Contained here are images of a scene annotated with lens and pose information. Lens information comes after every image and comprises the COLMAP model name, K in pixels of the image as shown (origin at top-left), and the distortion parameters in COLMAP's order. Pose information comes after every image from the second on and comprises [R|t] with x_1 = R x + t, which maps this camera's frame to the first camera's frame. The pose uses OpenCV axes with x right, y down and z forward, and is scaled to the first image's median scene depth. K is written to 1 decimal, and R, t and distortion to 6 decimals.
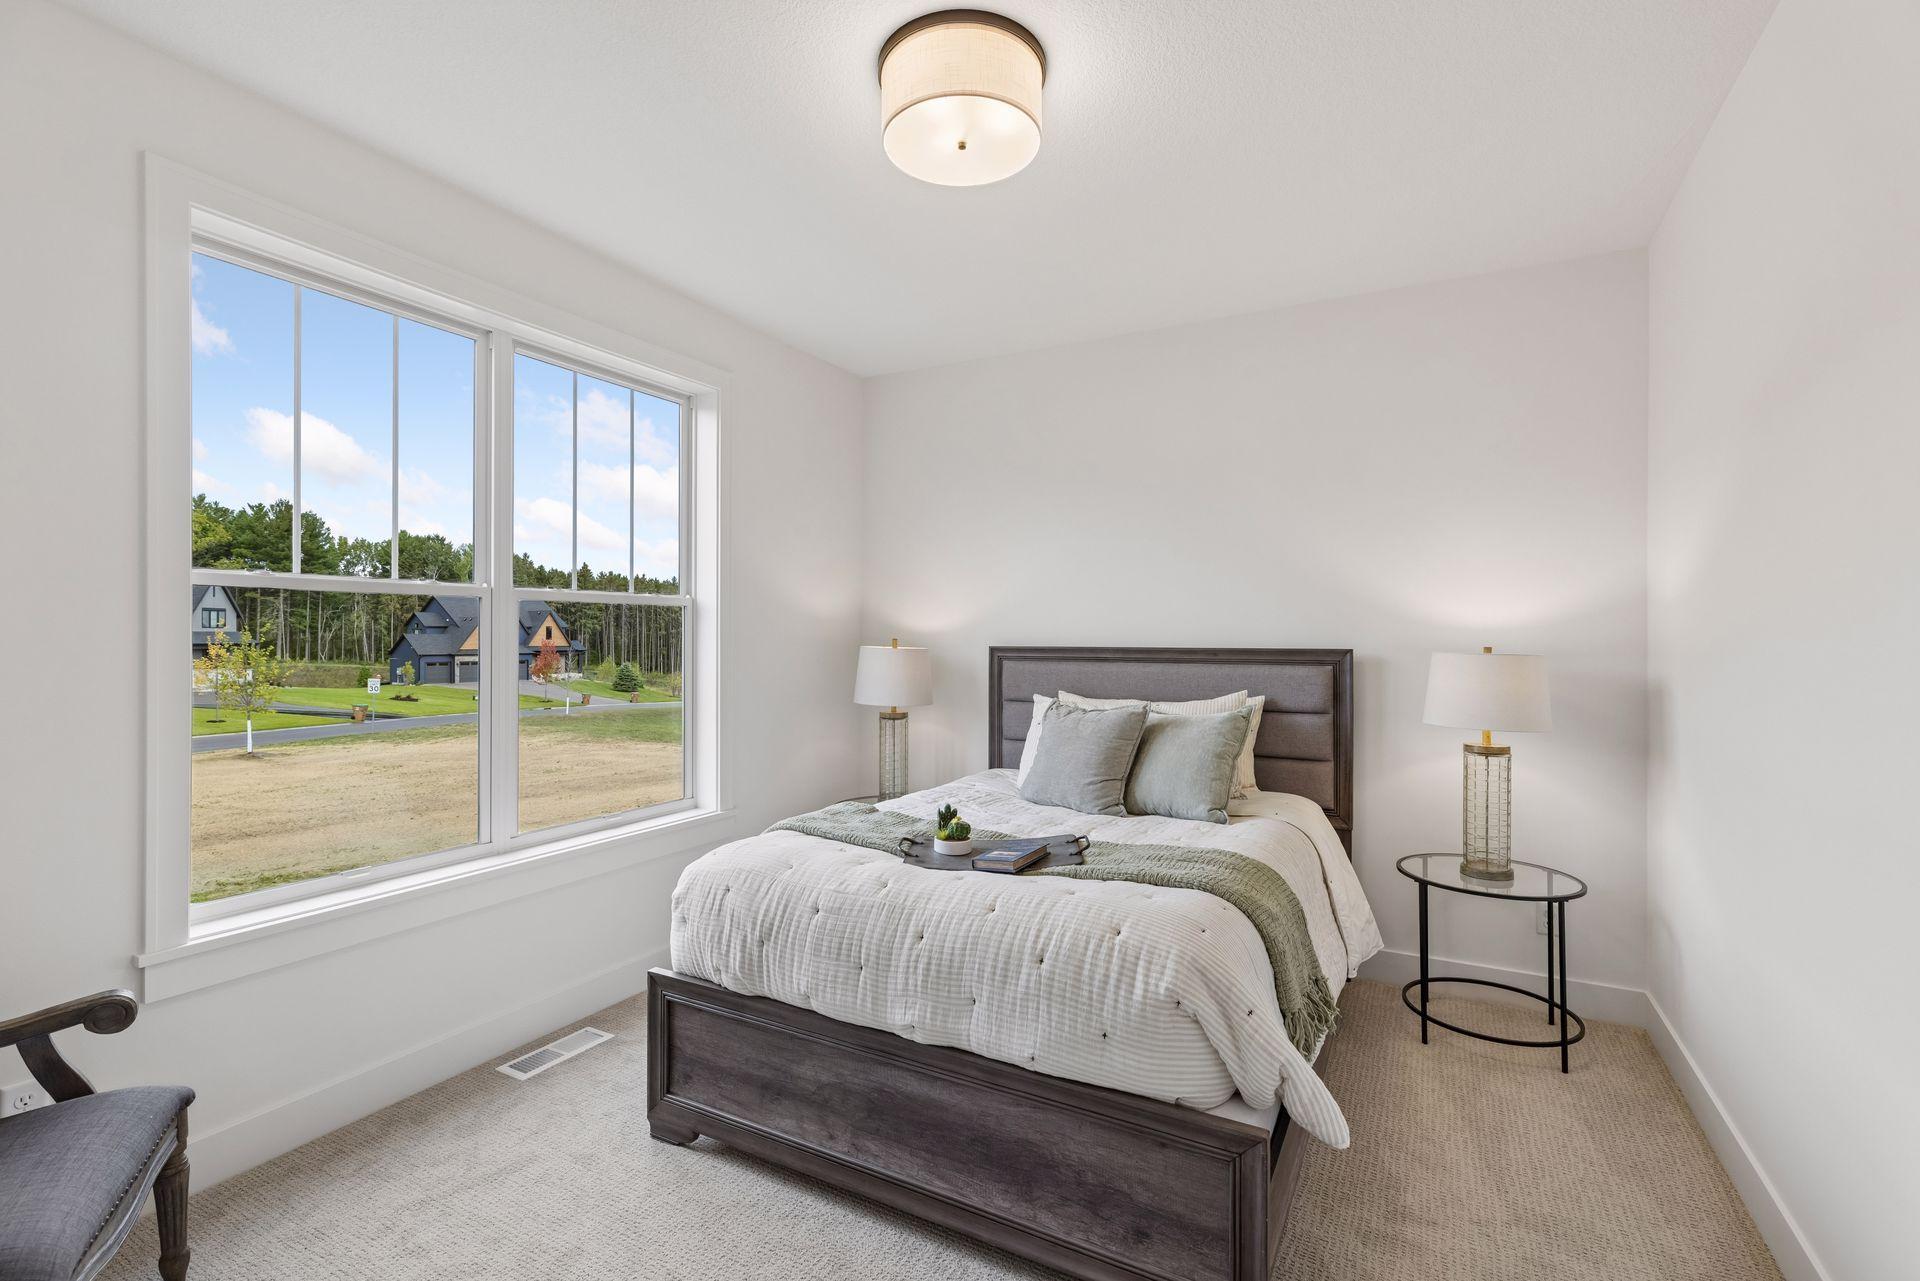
lens RADIAL K [[873.8, 0, 960.0], [0, 873.8, 640.5], [0, 0, 1]] dist [0.000436, 0.000109]
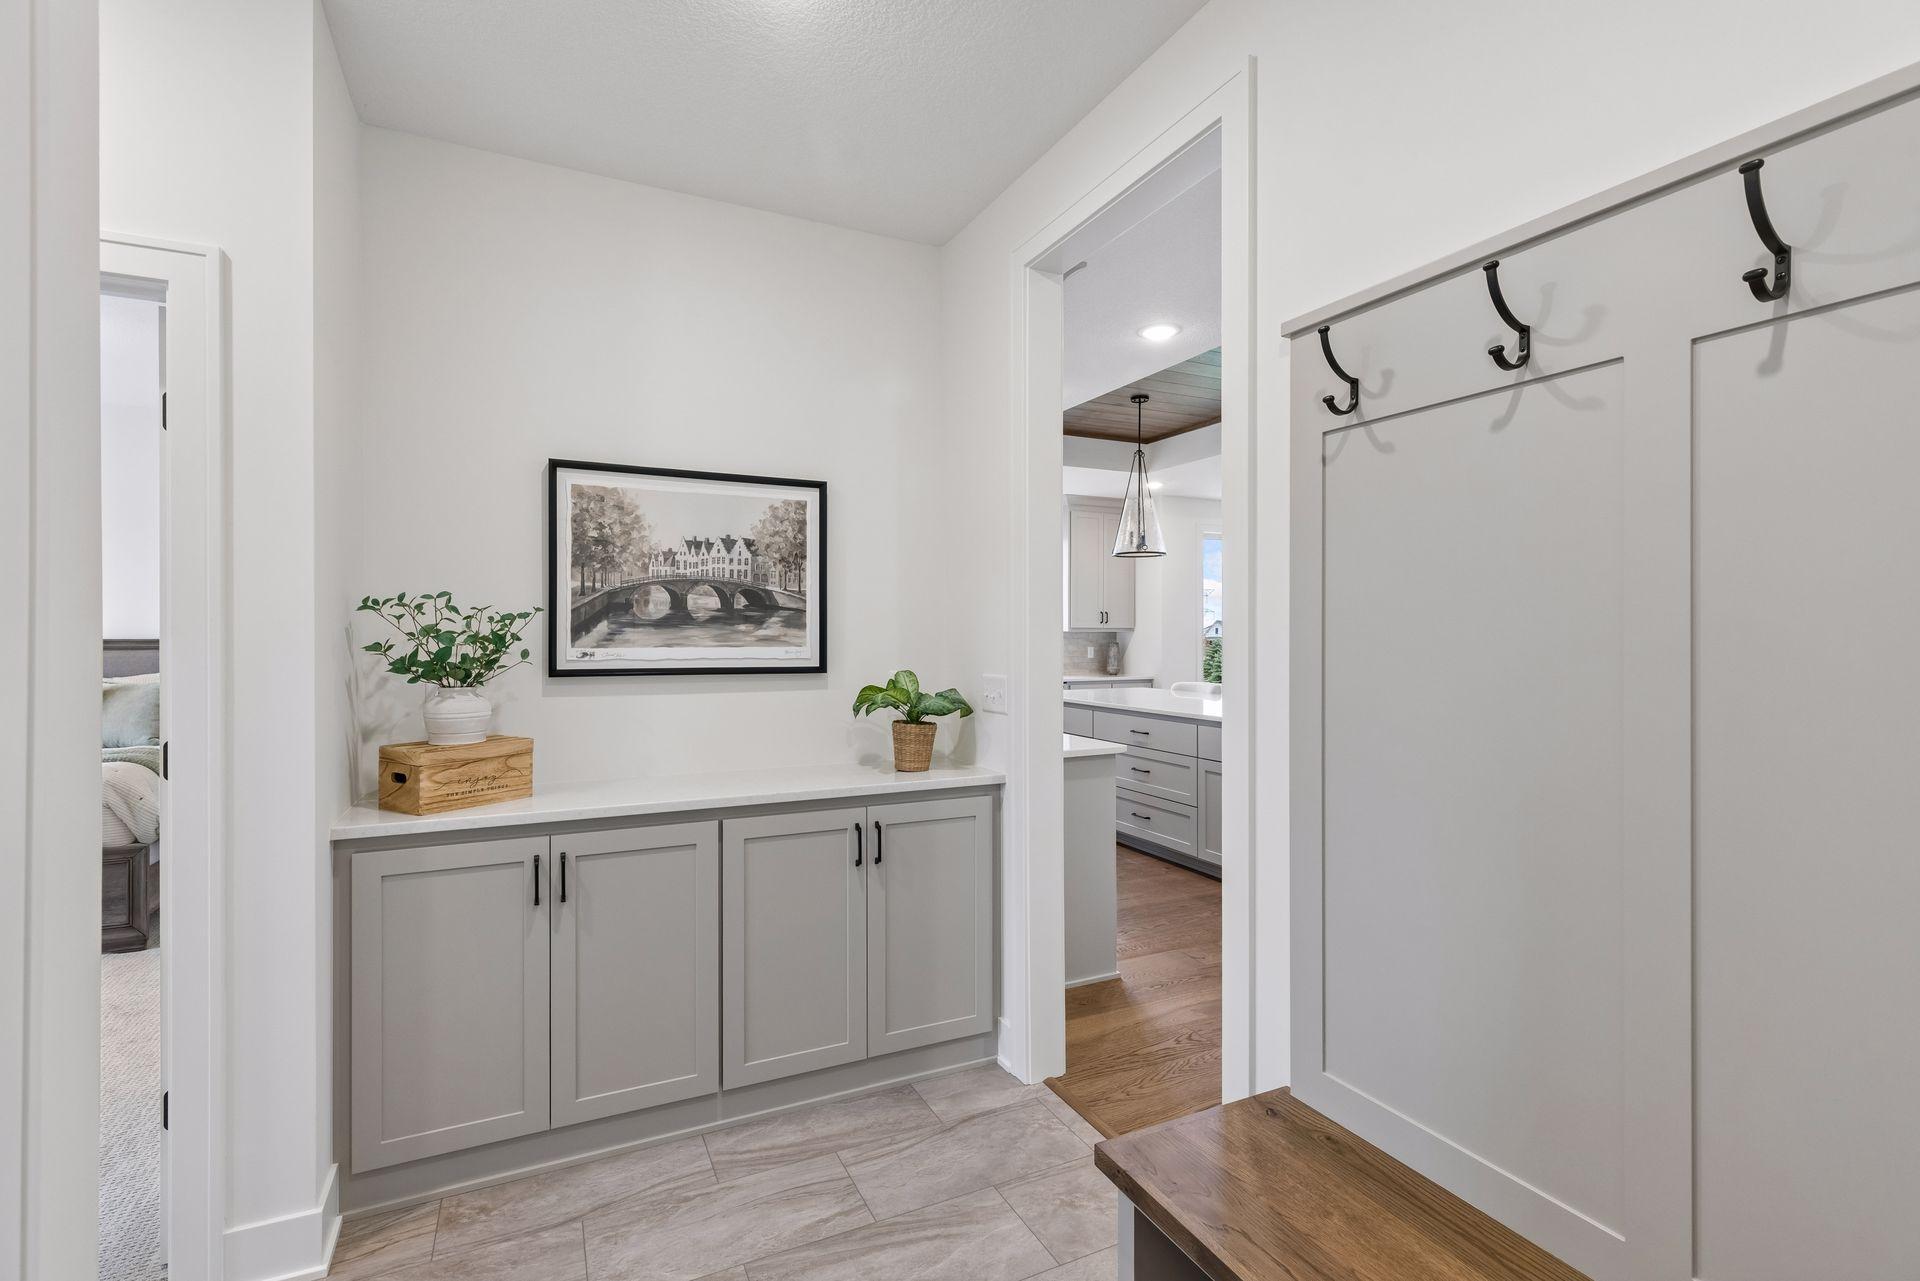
lens RADIAL K [[873.8, 0, 960.0], [0, 873.8, 640.5], [0, 0, 1]] dist [0.000436, 0.000109]
pose [[0.587884, -0.004060, 0.808935, -0.140300], [0.001782, 0.999991, 0.003723, 0.006418], [-0.808944, -0.000747, 0.587886, -1.146576]]
